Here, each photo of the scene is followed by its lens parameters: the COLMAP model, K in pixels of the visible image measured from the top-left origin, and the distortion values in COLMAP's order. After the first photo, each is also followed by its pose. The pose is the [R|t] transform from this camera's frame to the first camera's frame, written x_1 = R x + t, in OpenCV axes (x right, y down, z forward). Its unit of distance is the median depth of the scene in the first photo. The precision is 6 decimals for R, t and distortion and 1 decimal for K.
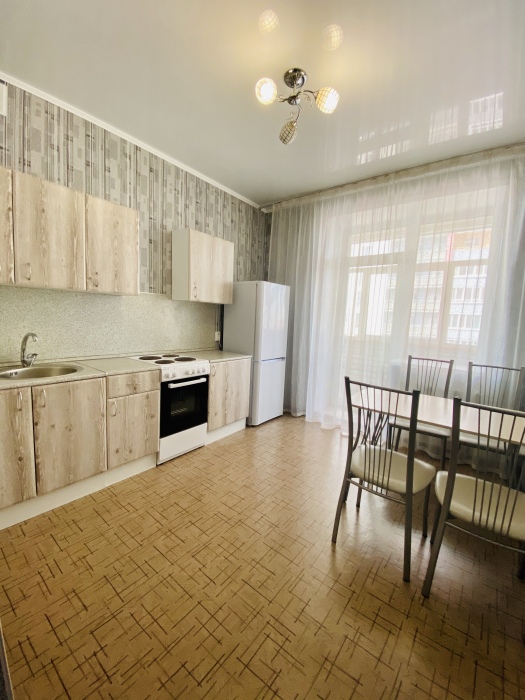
lens RADIAL K [[284.3, 0, 262.5], [0, 284.3, 350.0], [0, 0, 1]] dist [0.002101, -0.012405]
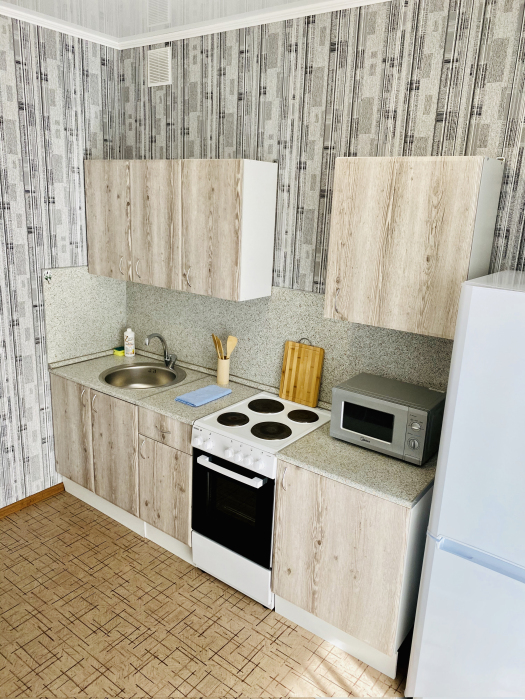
lens RADIAL K [[536.7, 0, 262.5], [0, 536.7, 350.0], [0, 0, 1]] dist [0.009996, 0.000124]
pose [[0.025555, 0.223032, -0.974476, 0.824315], [-0.157108, 0.963577, 0.216417, -0.408508], [0.987251, 0.147567, 0.059664, 1.177135]]
